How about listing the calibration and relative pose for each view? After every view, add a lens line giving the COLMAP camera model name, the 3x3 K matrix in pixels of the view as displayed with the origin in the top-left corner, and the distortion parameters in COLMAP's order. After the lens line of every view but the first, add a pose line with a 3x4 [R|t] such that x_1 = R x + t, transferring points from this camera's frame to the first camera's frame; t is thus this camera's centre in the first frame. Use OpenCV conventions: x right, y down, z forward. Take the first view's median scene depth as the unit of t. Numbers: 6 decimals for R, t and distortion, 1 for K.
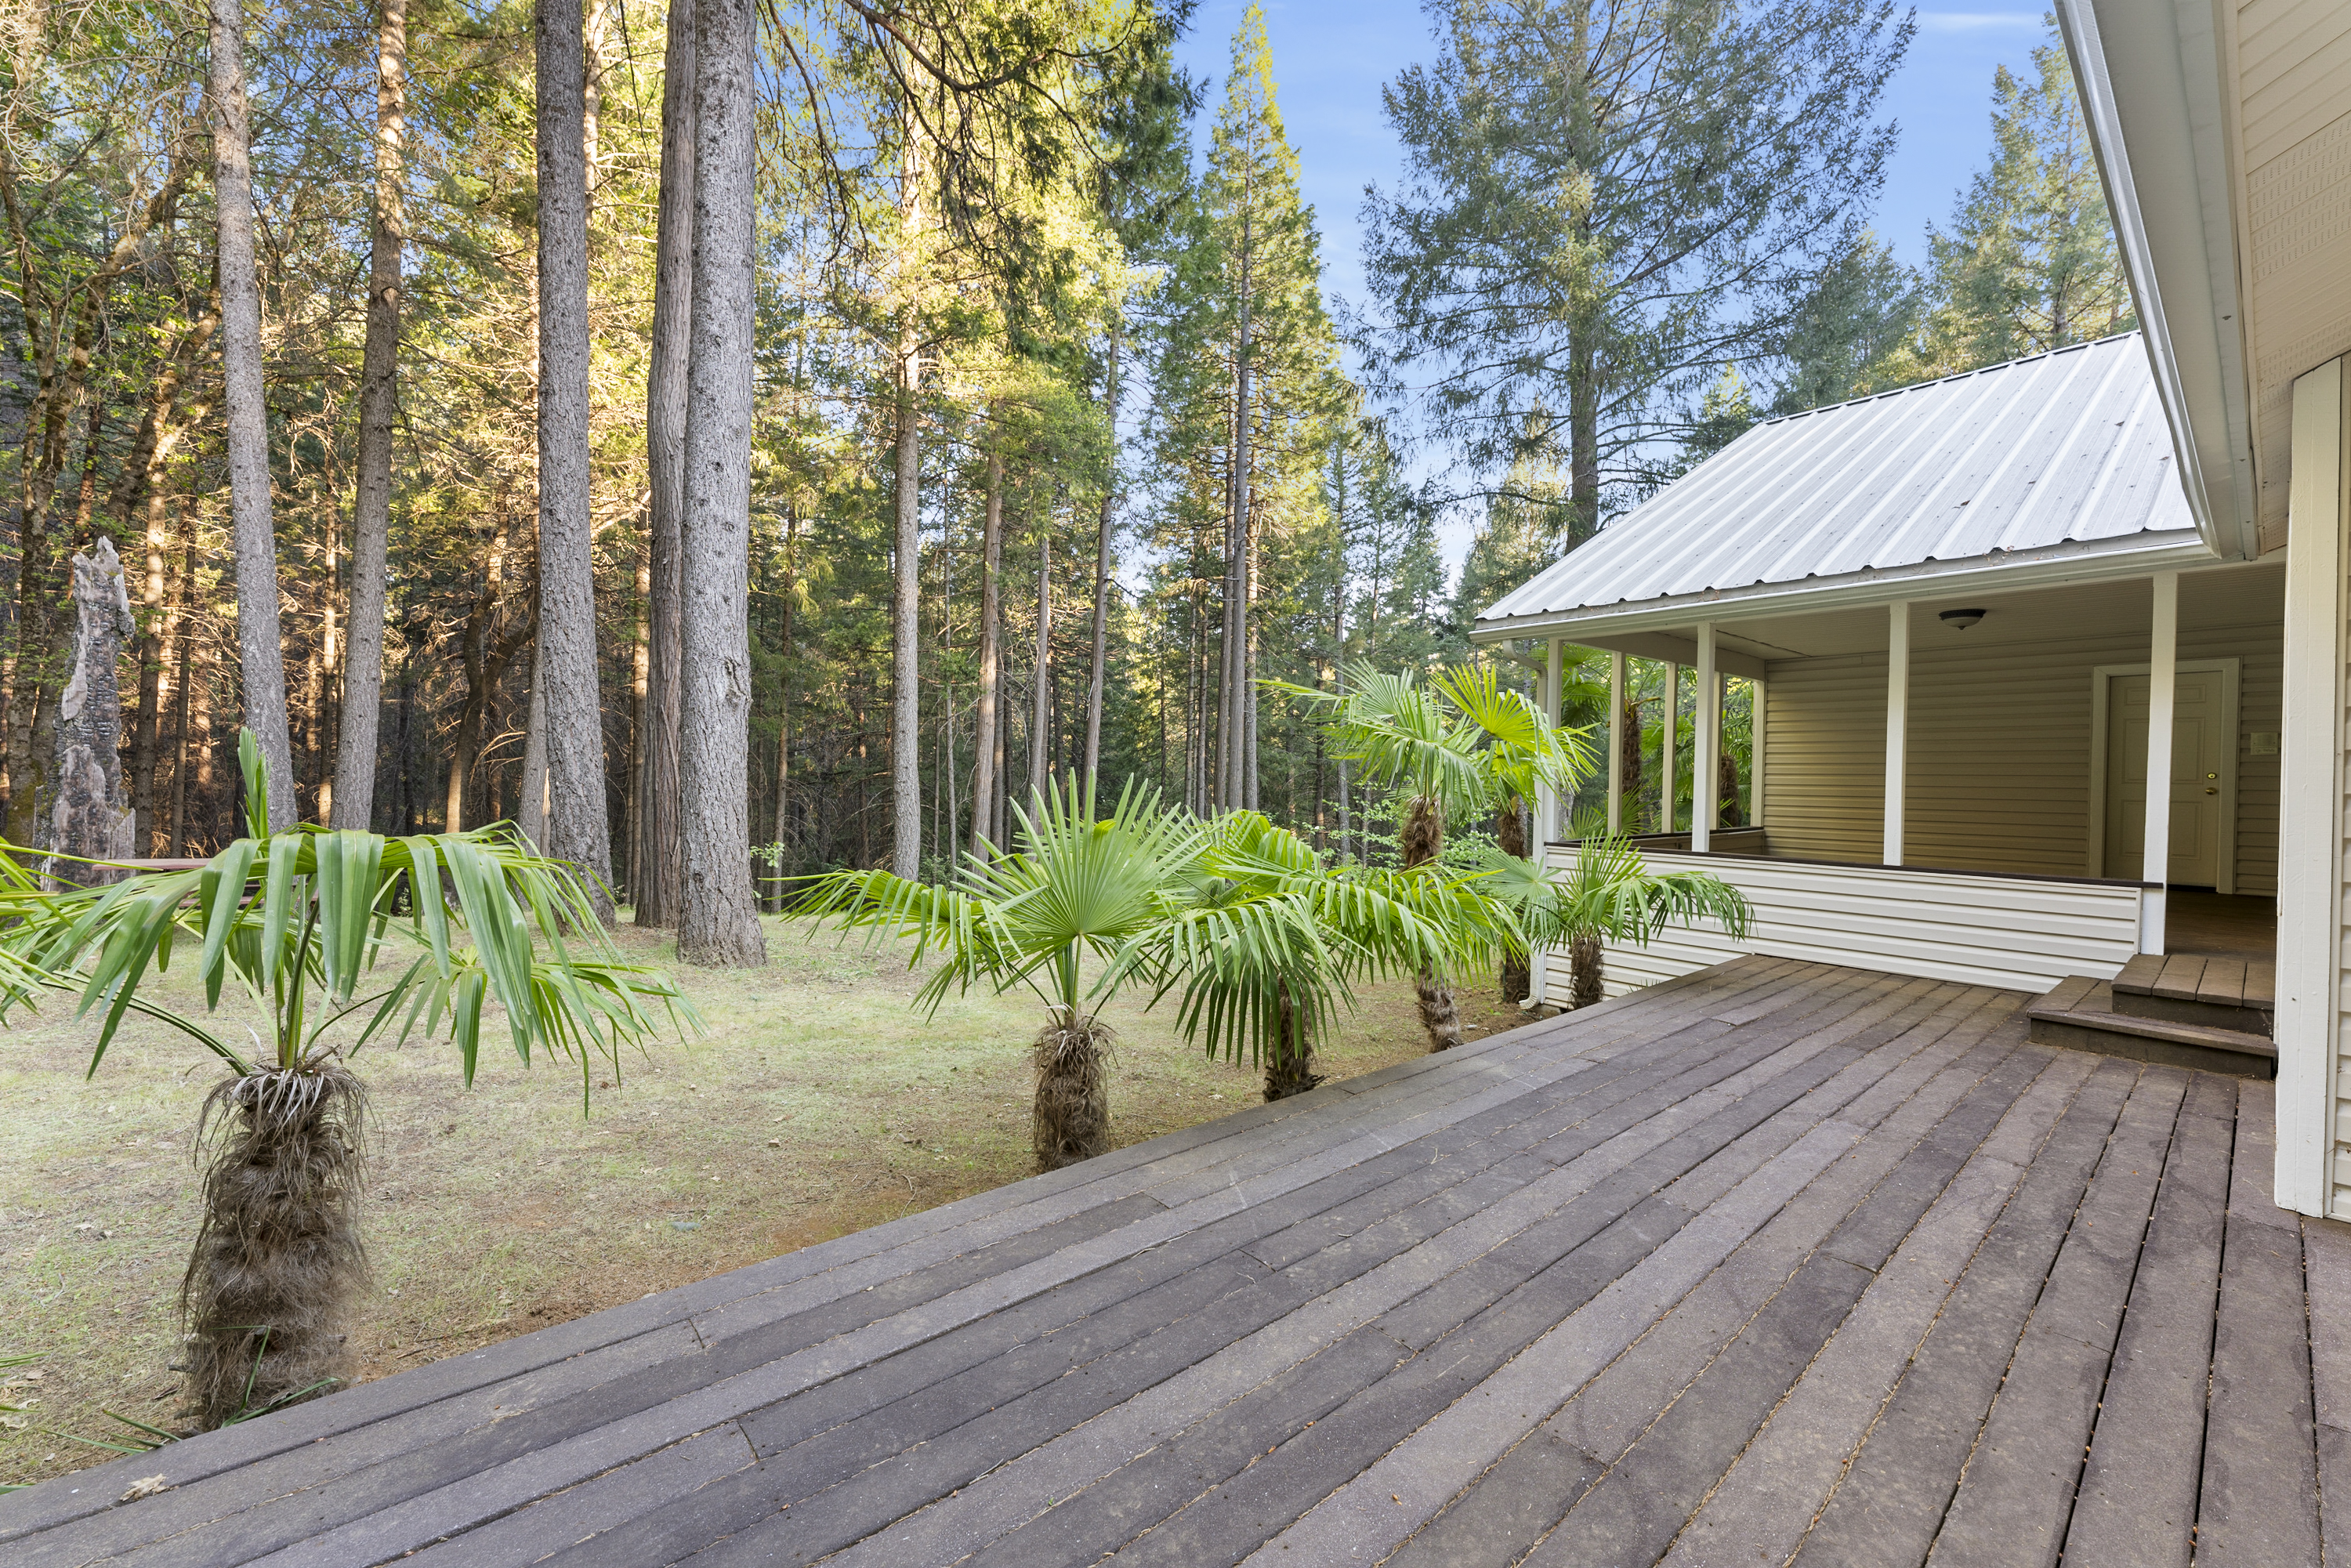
lens RADIAL K [[932.8, 0, 1174.9], [0, 932.8, 778.7], [0, 0, 1]] dist [-0.001602, 0.000009]
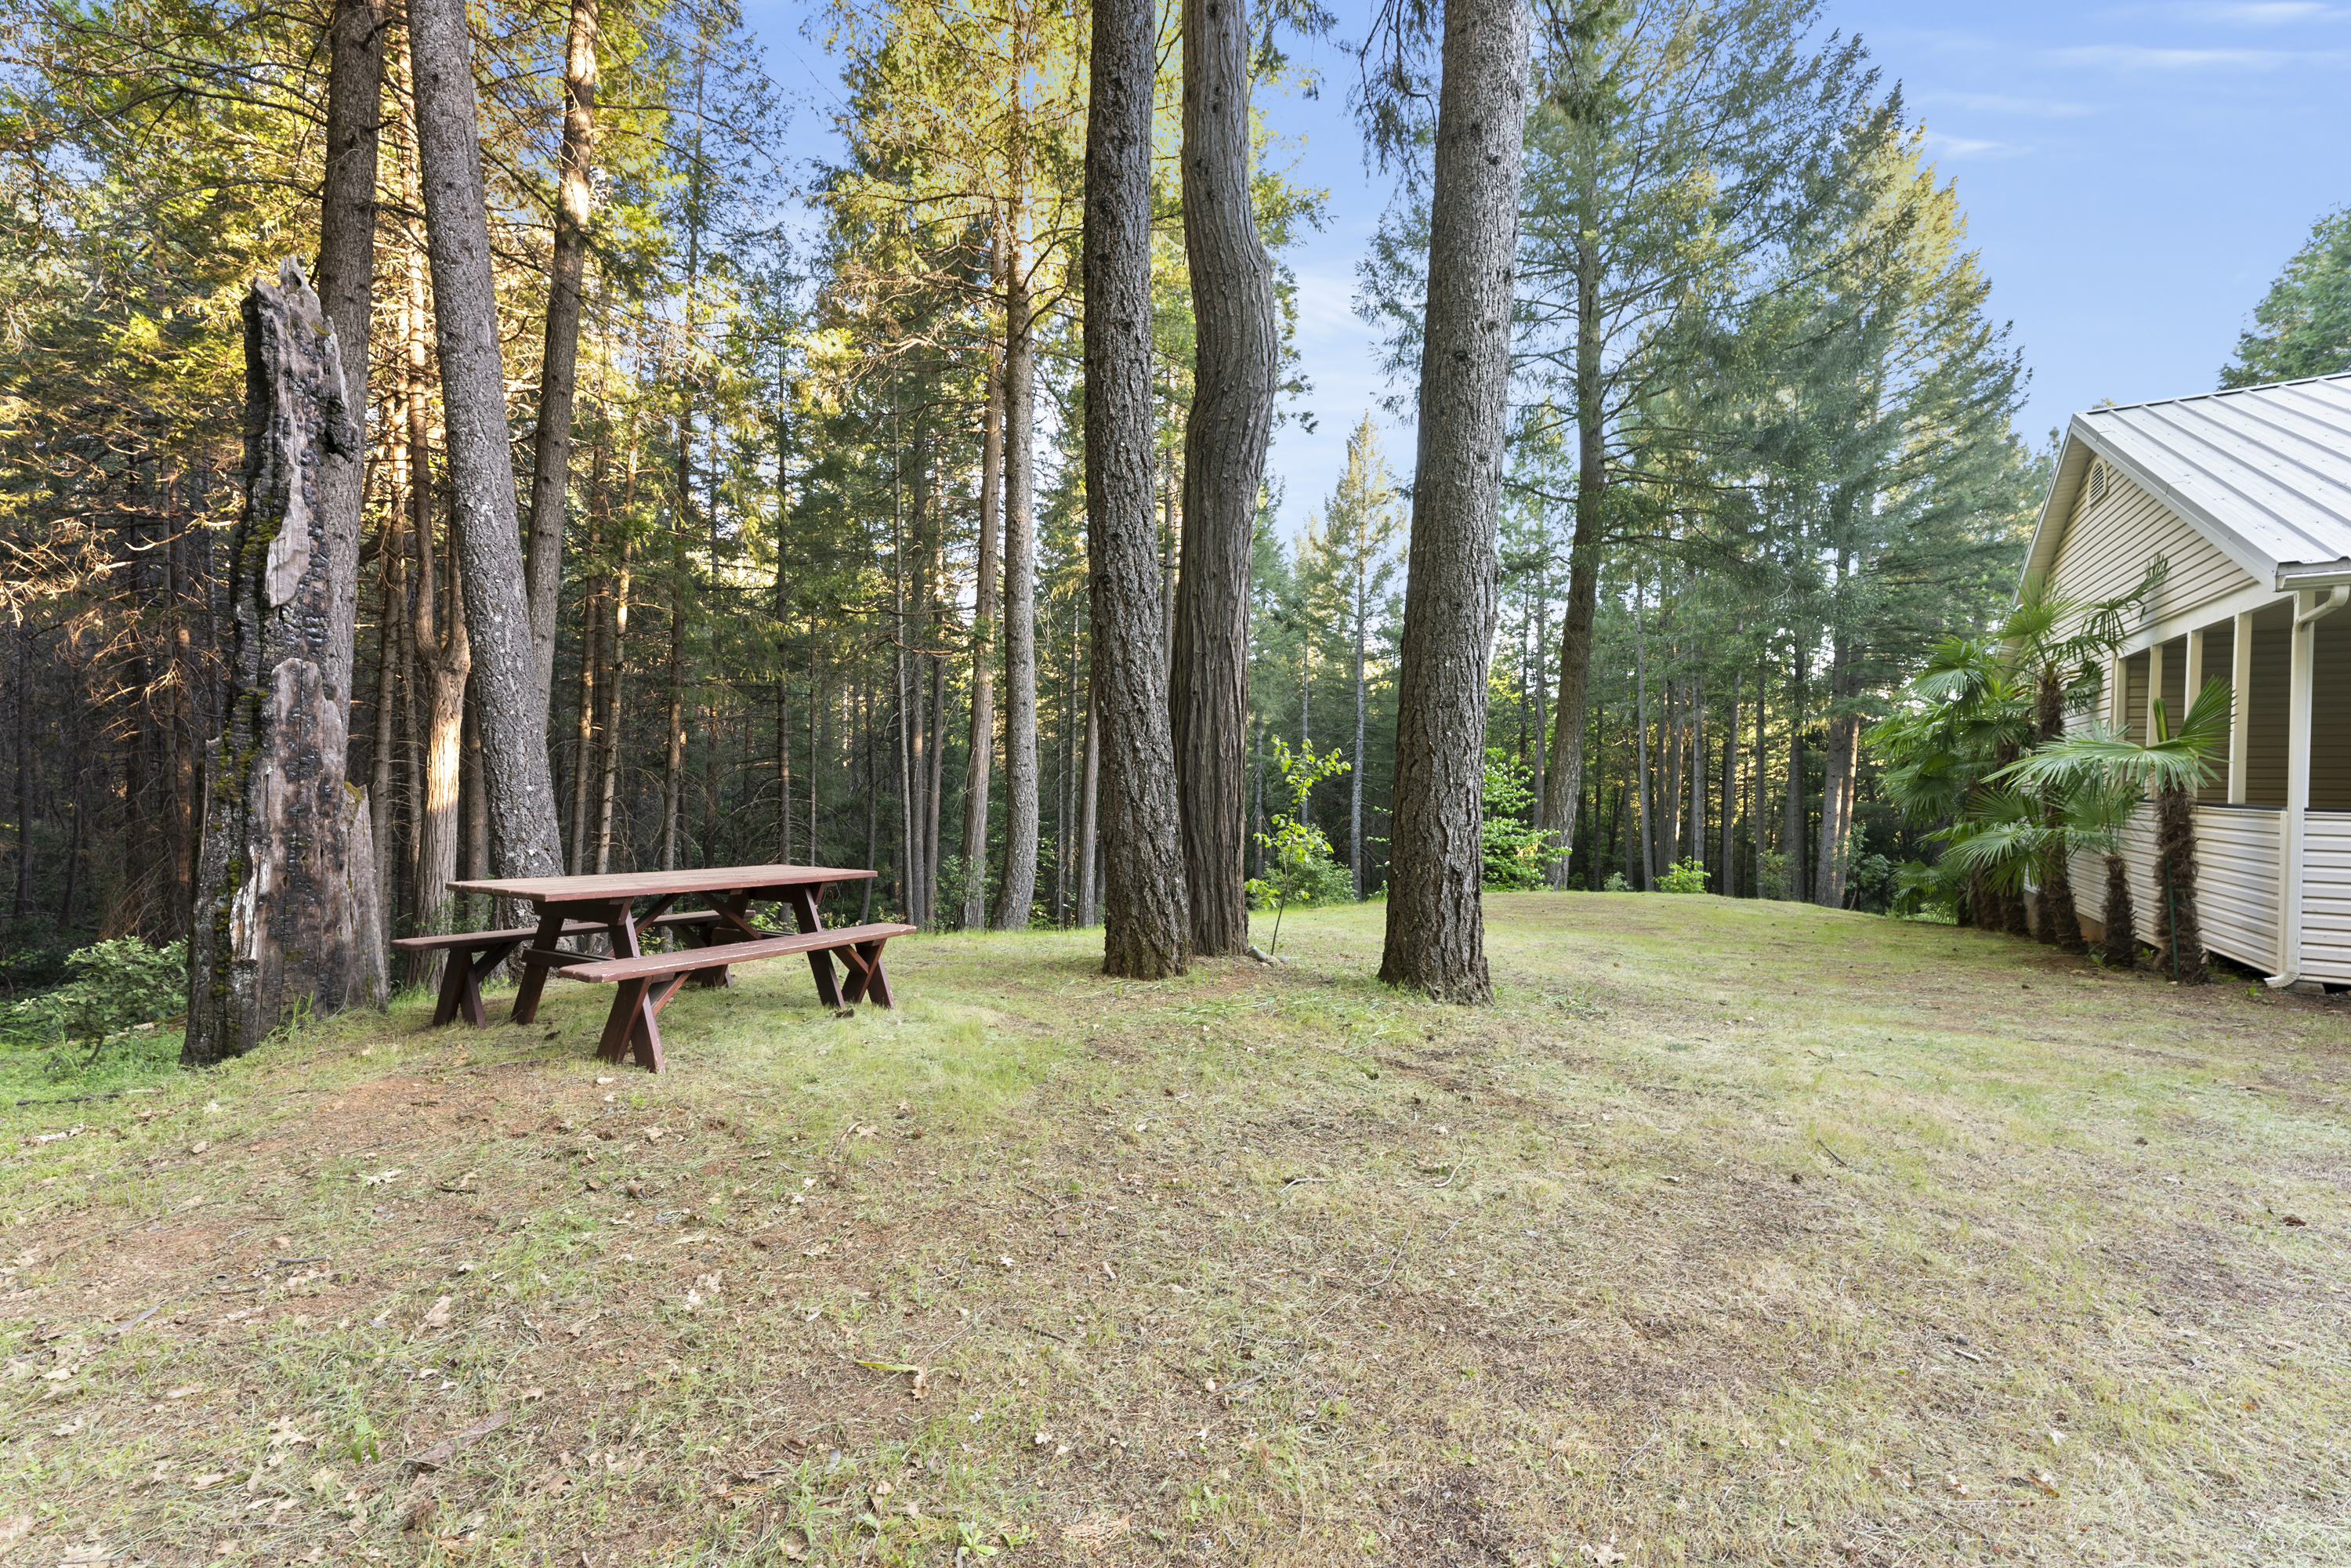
lens RADIAL K [[932.8, 0, 1176.2], [0, 932.8, 784.7], [0, 0, 1]] dist [-0.001602, 0.000009]
pose [[0.955076, -0.010341, 0.296180, -0.874704], [0.007083, 0.999902, 0.012069, 0.029449], [-0.296276, -0.009428, 0.955056, 0.378754]]
